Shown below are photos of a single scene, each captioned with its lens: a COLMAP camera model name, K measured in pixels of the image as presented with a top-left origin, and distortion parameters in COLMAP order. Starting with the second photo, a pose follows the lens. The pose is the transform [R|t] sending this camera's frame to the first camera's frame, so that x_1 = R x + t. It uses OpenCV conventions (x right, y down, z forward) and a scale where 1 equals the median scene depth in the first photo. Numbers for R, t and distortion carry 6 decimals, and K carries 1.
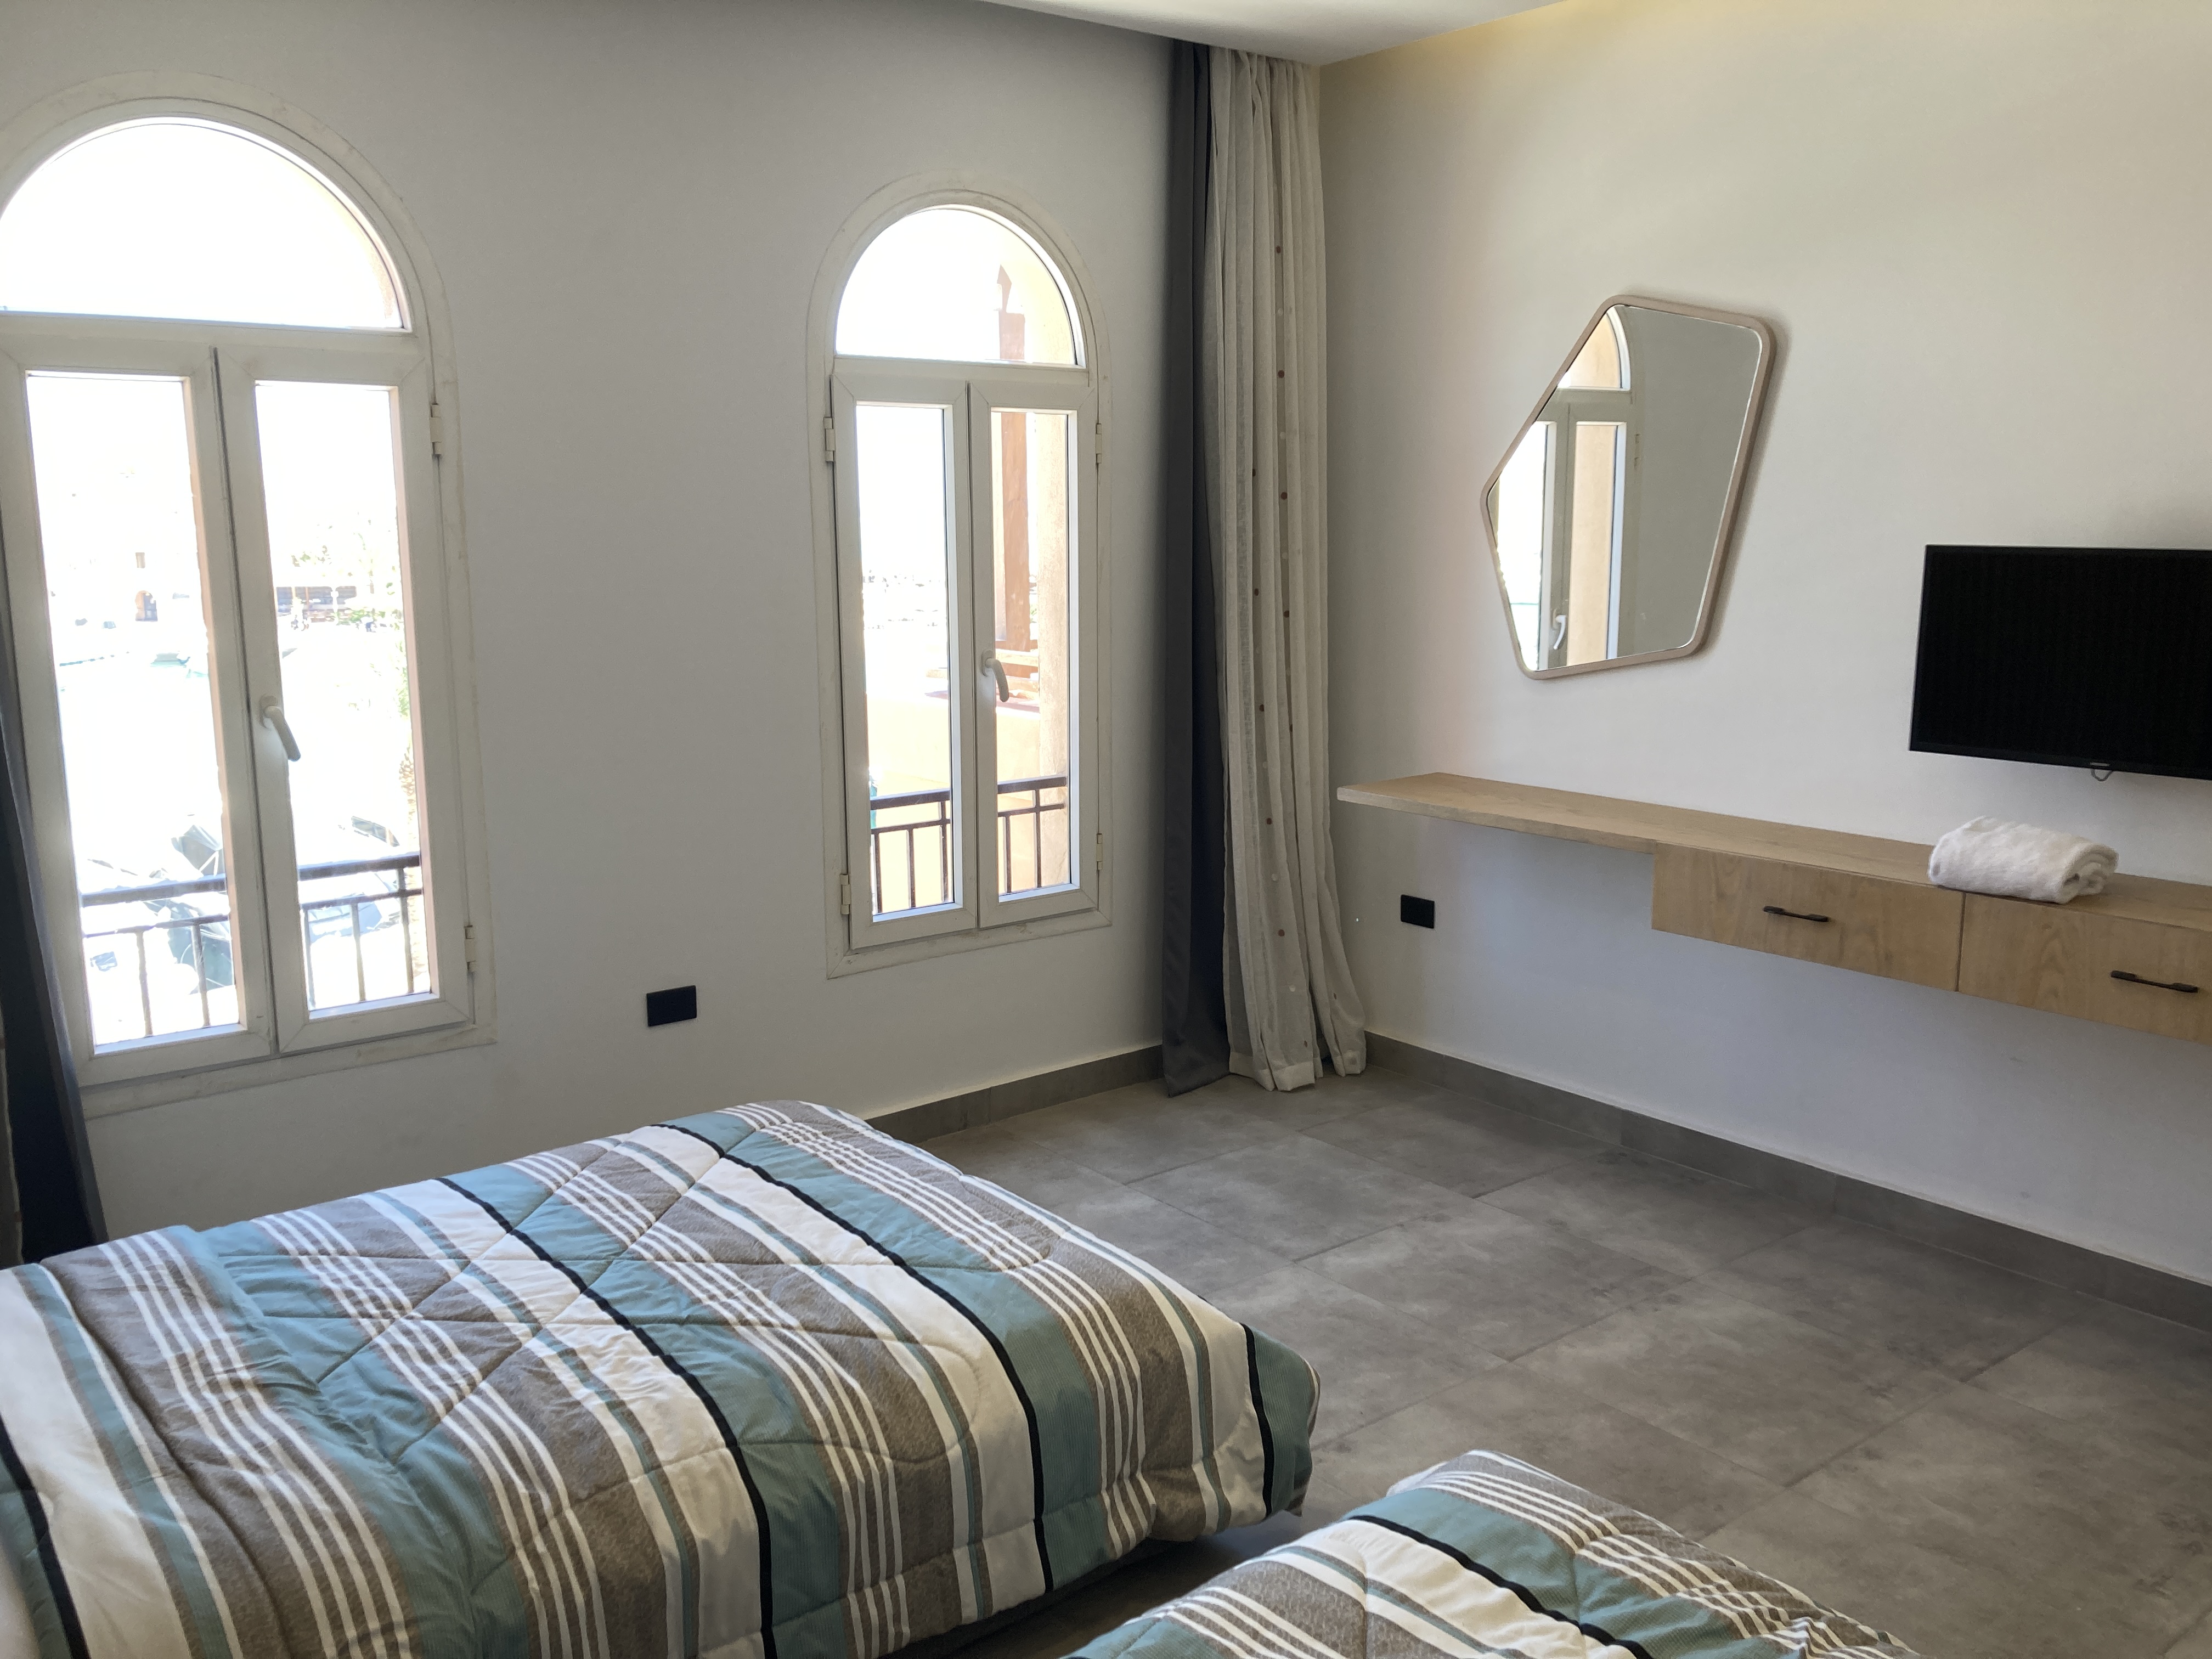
lens RADIAL K [[1826.1, 0, 1106.0], [0, 1826.1, 829.5], [0, 0, 1]] dist [0.057011, -0.064745]
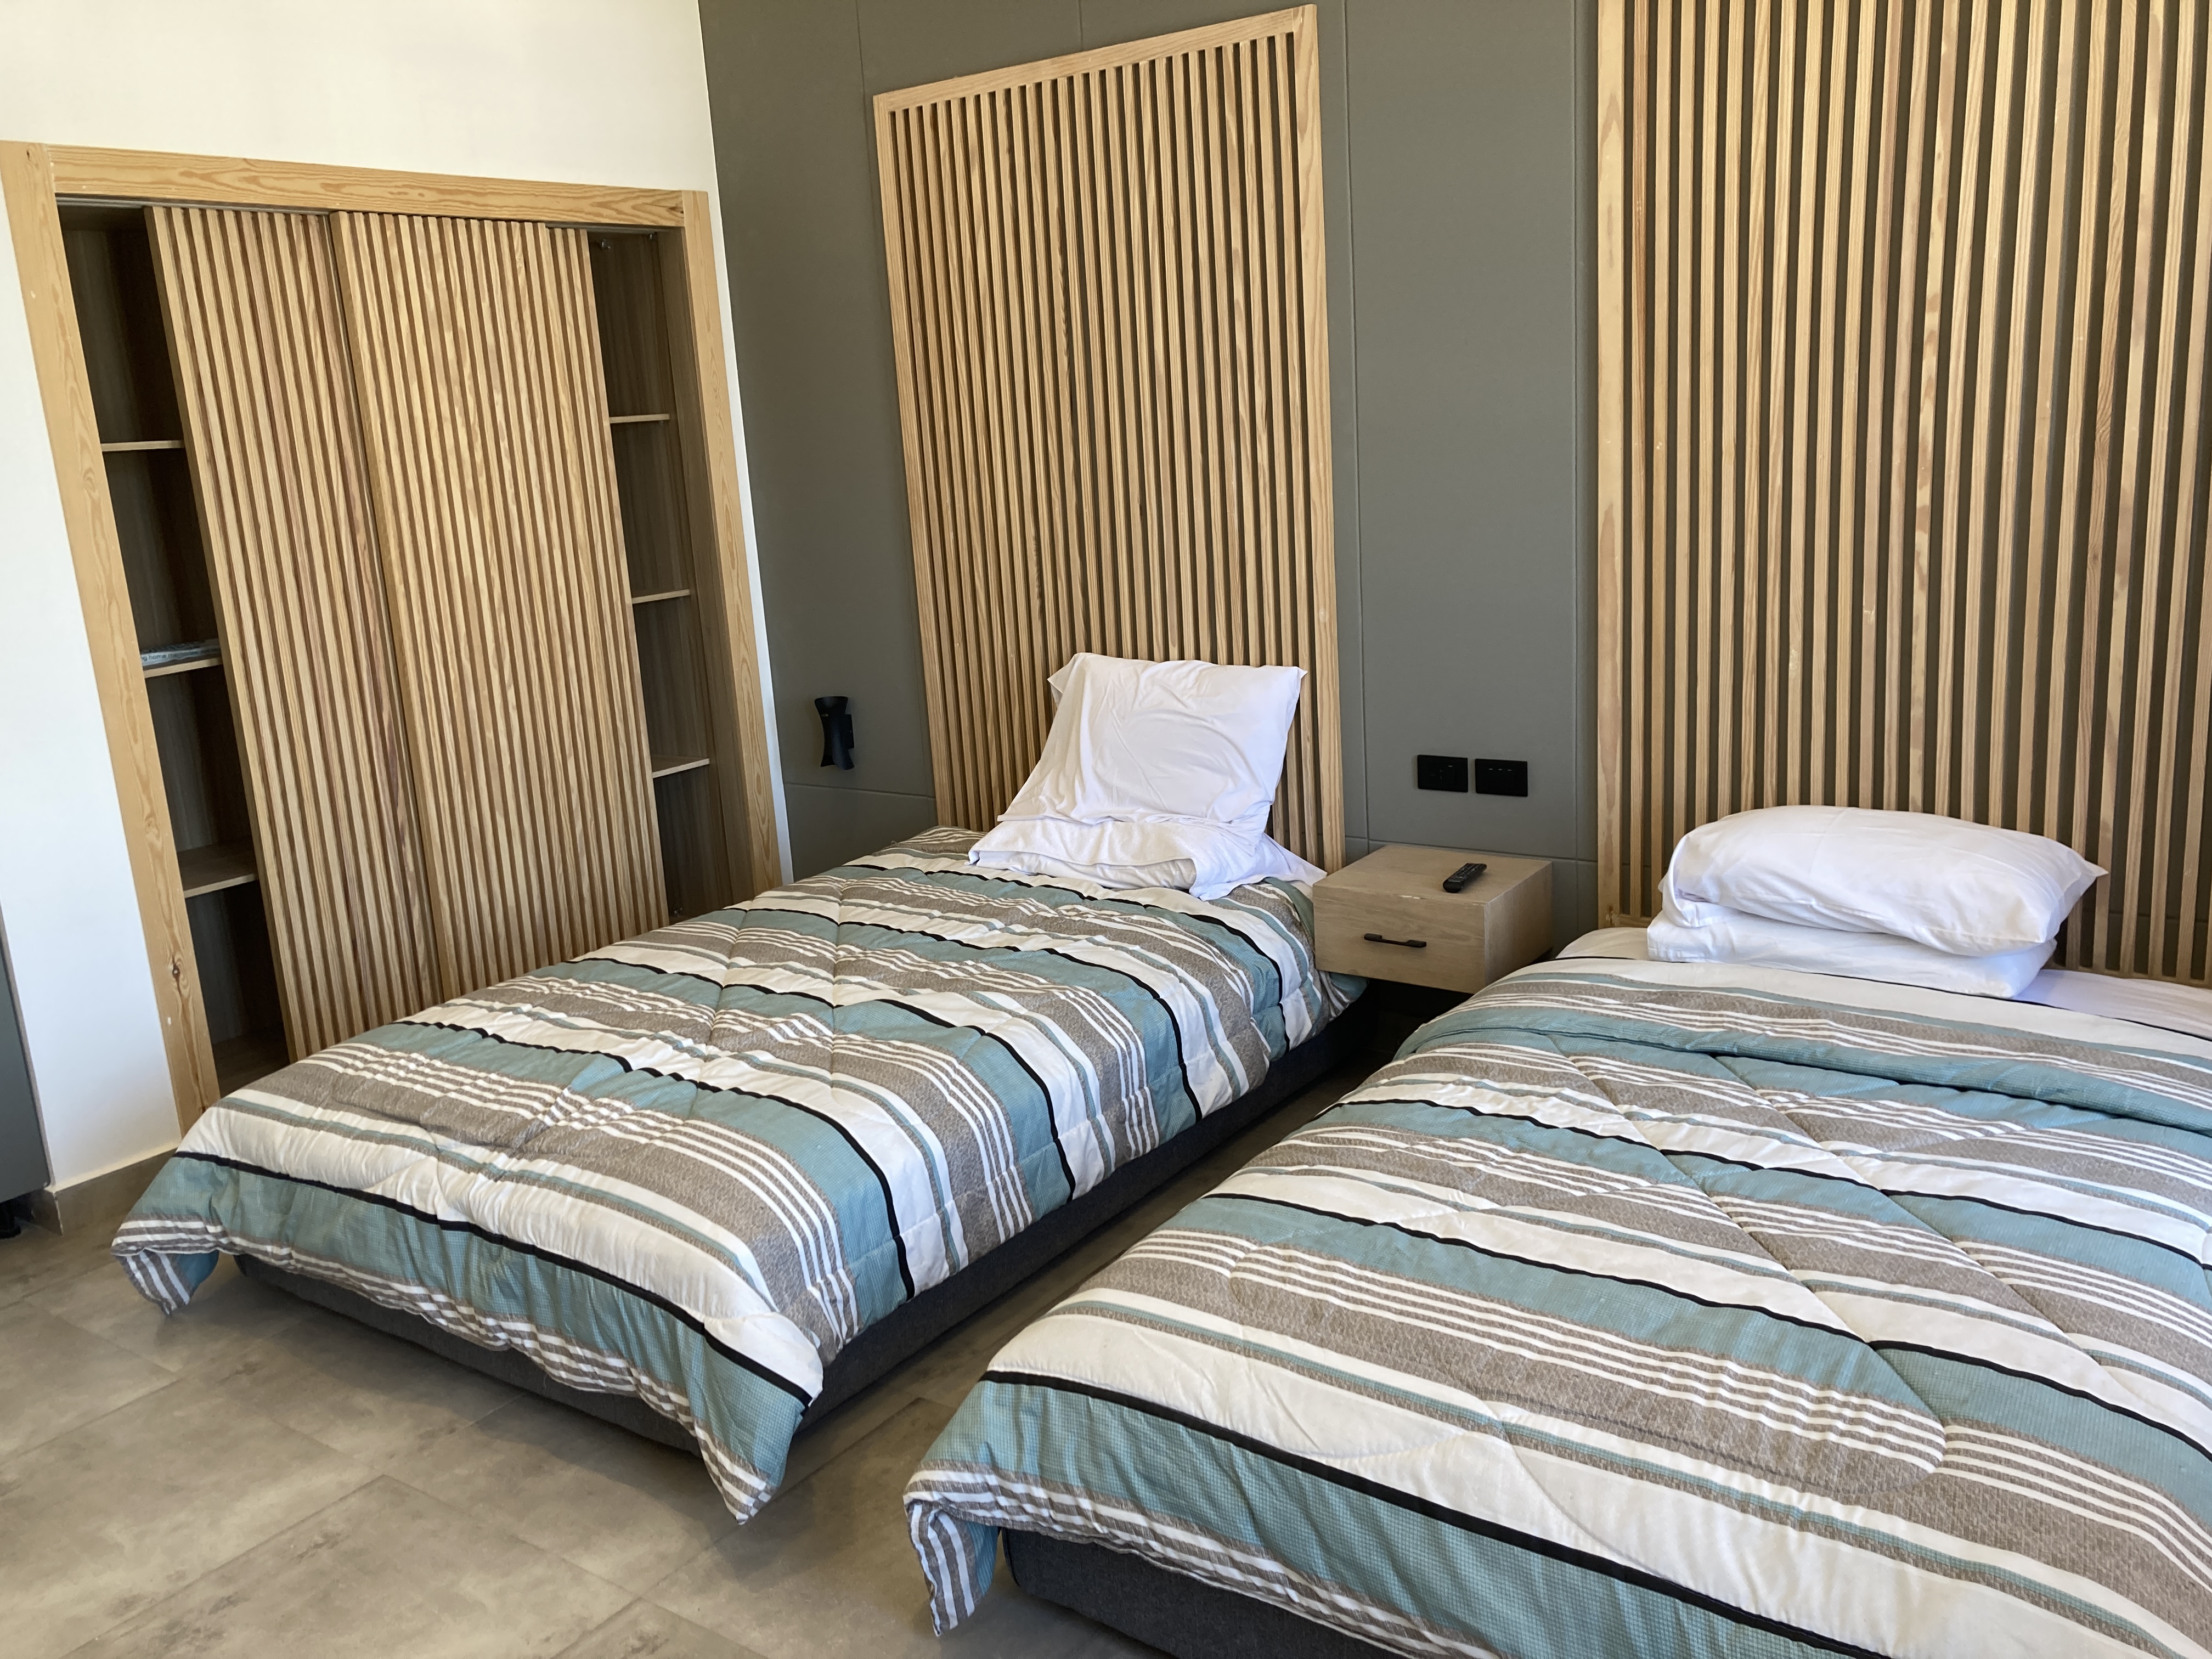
lens RADIAL K [[1826.1, 0, 1106.0], [0, 1826.1, 829.5], [0, 0, 1]] dist [0.057011, -0.064745]
pose [[-0.959717, 0.126798, -0.250731, 0.151217], [0.018403, 0.918830, 0.394225, -0.207631], [0.280366, 0.373730, -0.884150, 1.264377]]
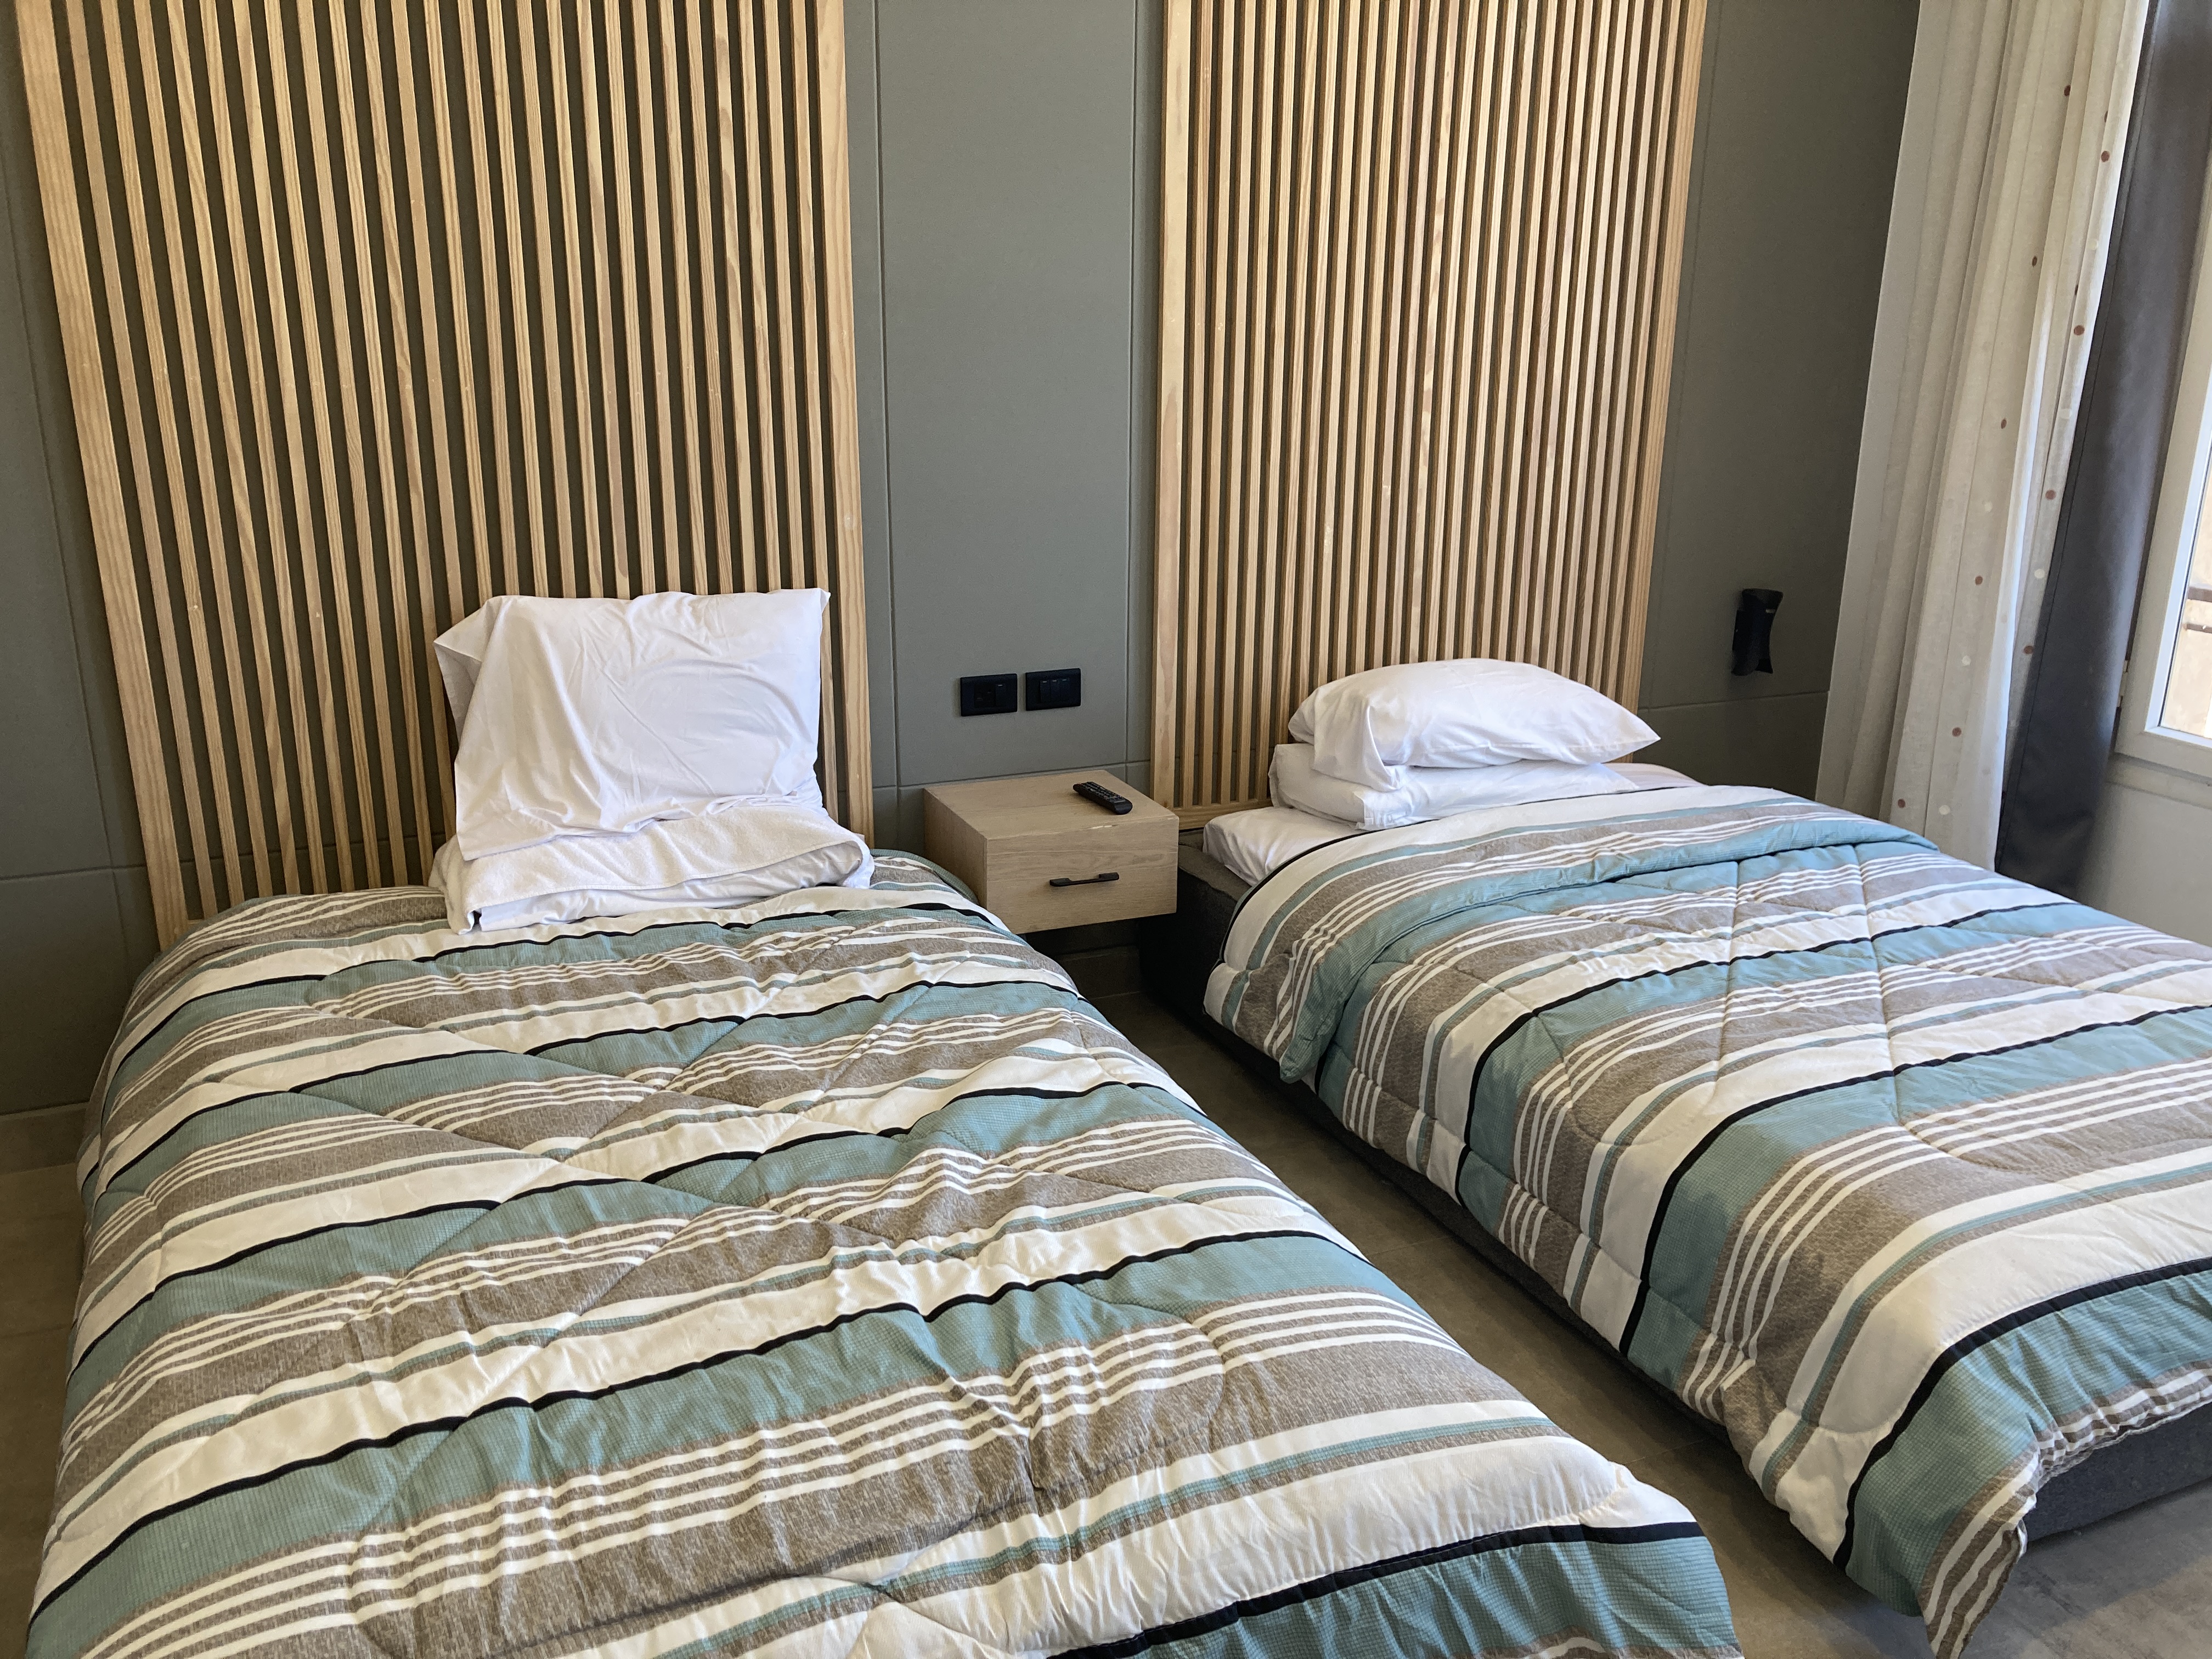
lens RADIAL K [[1828.0, 0, 1135.9], [0, 1828.0, 829.6], [0, 0, 1]] dist [0.027626, -0.002639]
pose [[-0.247406, 0.286231, -0.925669, 0.575271], [-0.183120, 0.924338, 0.334762, -0.073212], [0.951450, 0.252330, -0.176272, 0.598101]]
